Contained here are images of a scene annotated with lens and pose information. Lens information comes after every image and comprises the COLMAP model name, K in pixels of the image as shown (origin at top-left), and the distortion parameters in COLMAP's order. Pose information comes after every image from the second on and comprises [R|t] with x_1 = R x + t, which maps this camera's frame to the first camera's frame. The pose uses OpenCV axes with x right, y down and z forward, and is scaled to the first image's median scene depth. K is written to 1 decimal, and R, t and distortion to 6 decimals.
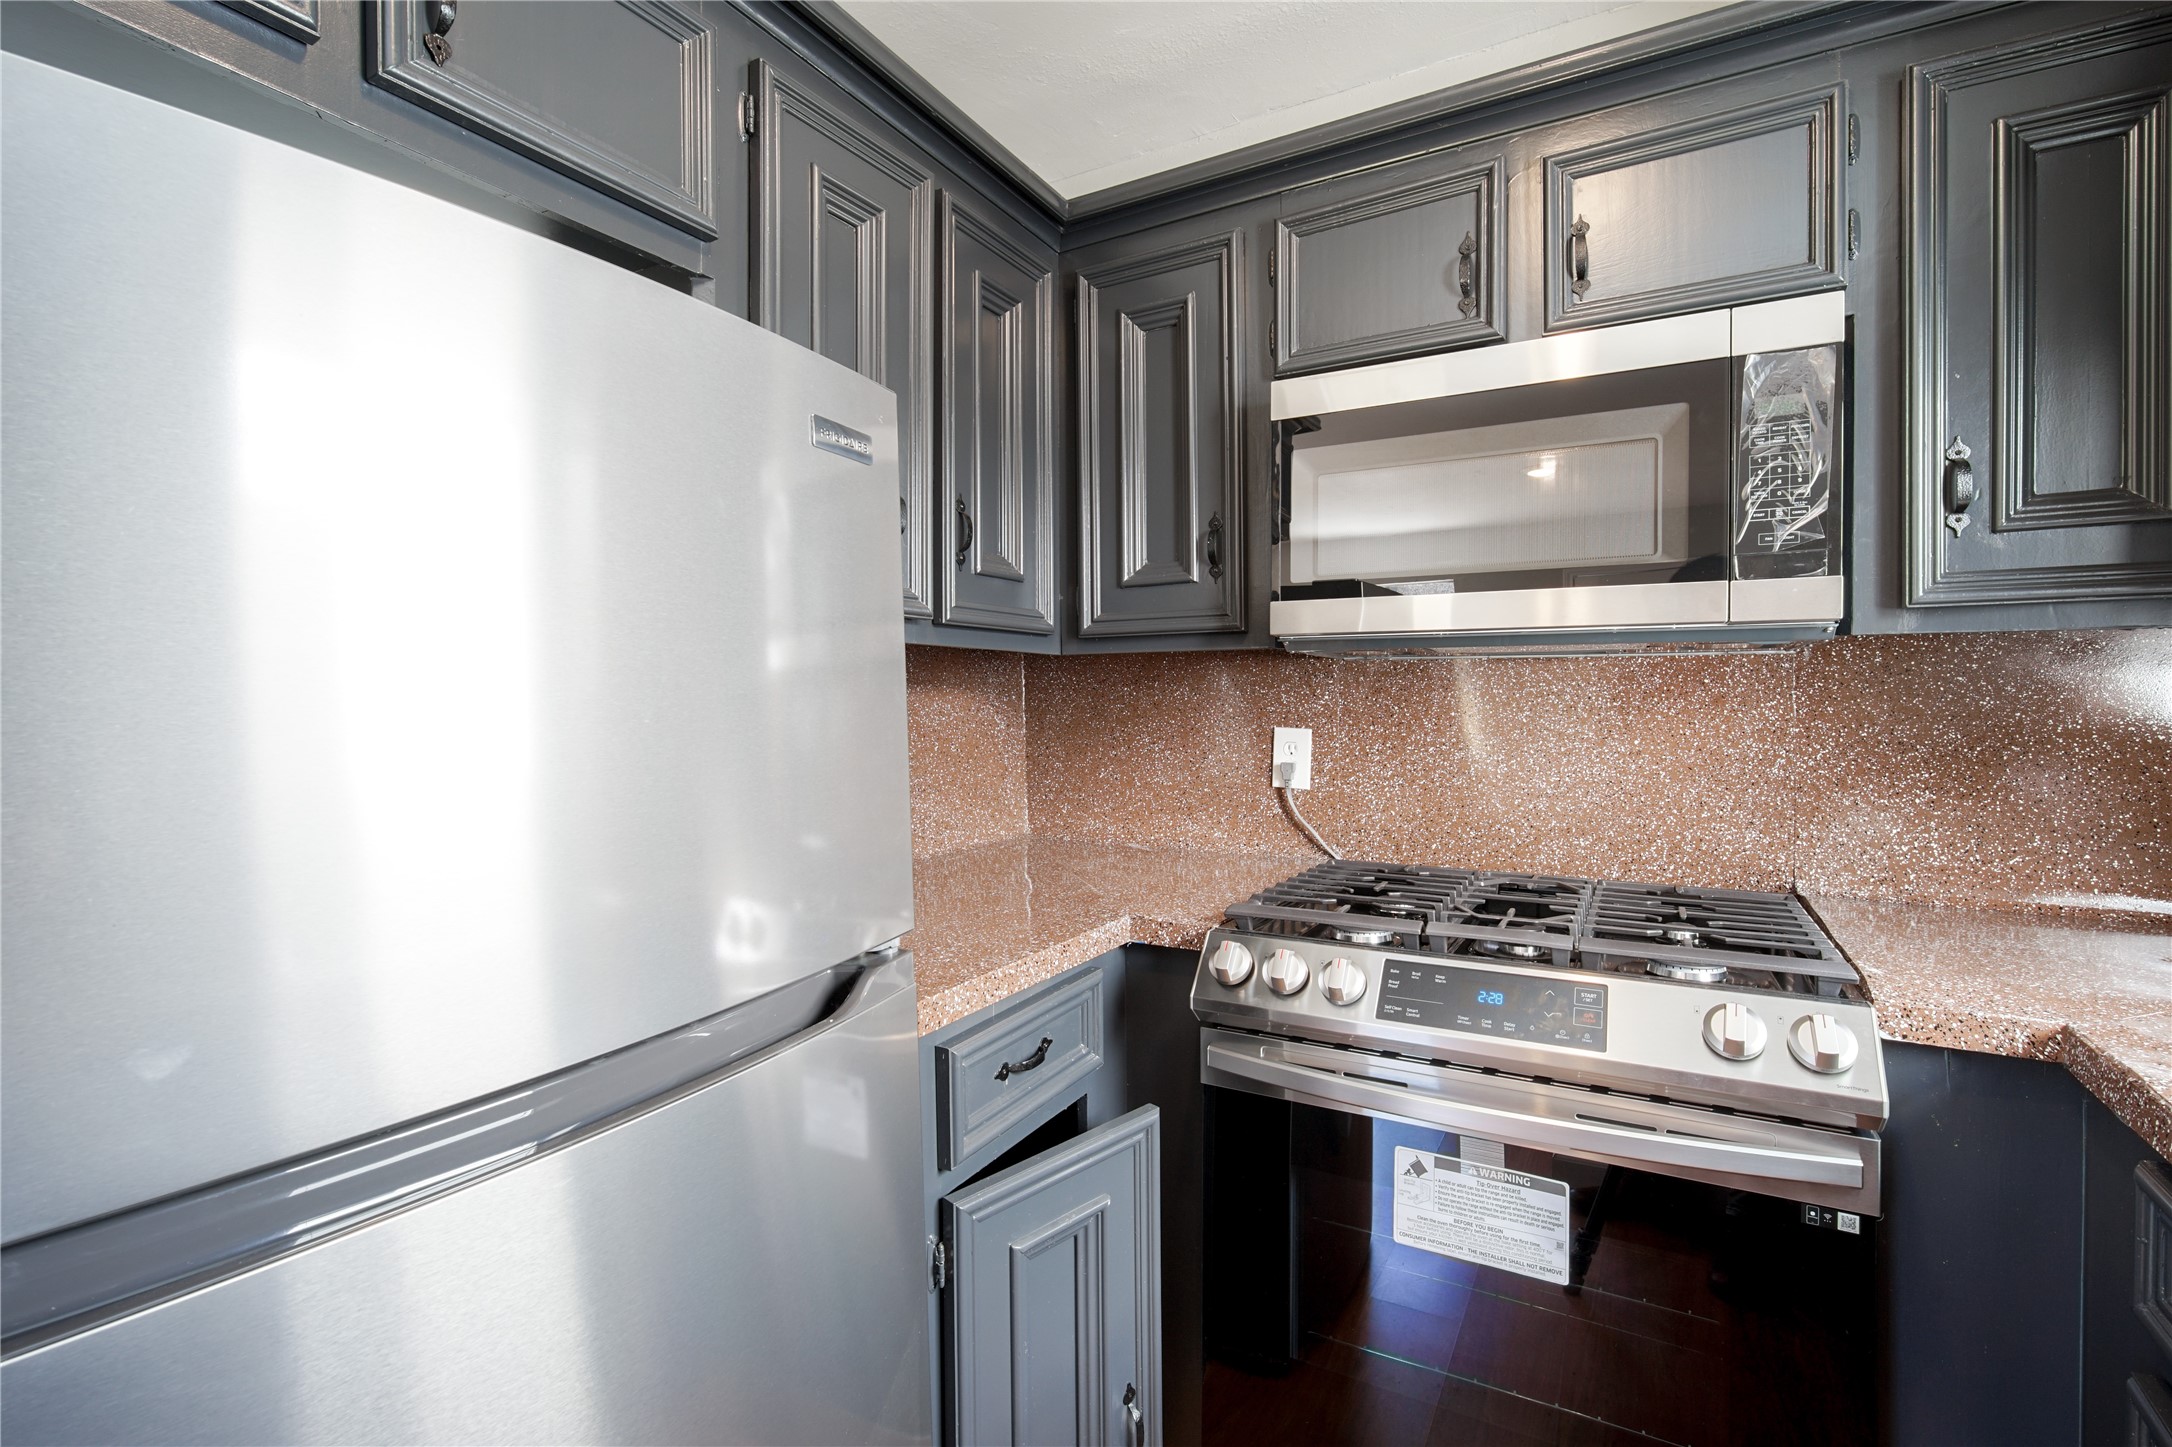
lens RADIAL K [[978.2, 0, 1094.4], [0, 978.2, 716.8], [0, 0, 1]] dist [-0.013687, -0.000033]
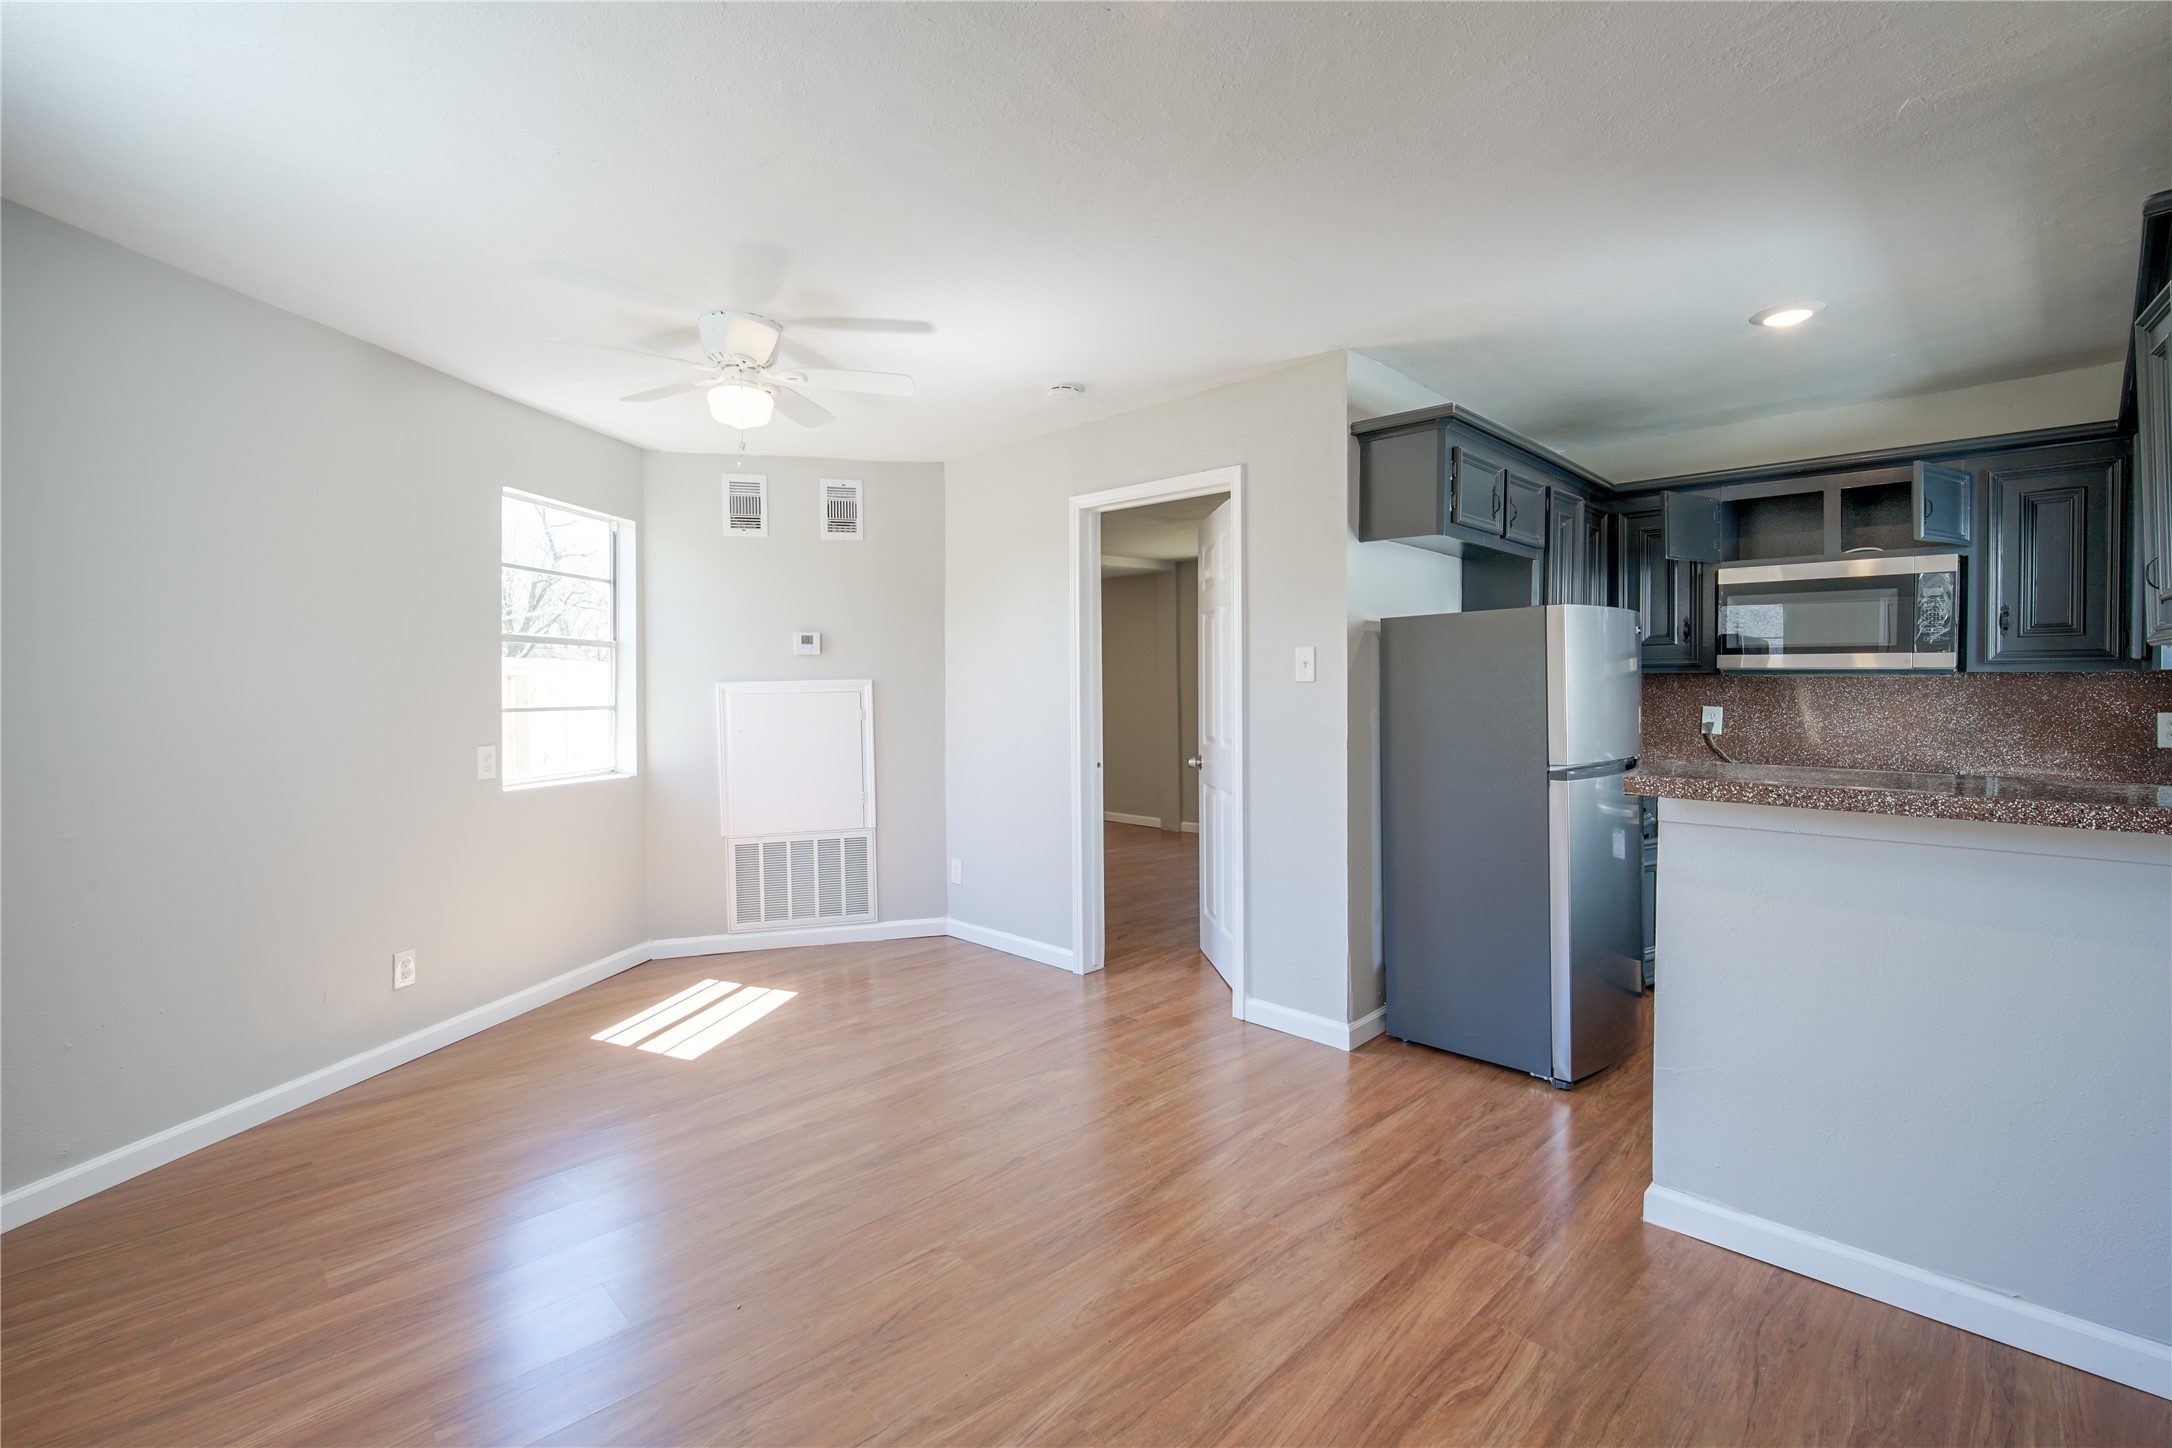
lens RADIAL K [[978.2, 0, 1092.8], [0, 978.2, 716.1], [0, 0, 1]] dist [-0.013687, -0.000033]
pose [[0.965763, 0.015099, -0.258988, -0.774643], [-0.012478, 0.999853, 0.011761, 0.033421], [0.259127, -0.008127, 0.965809, -1.981313]]
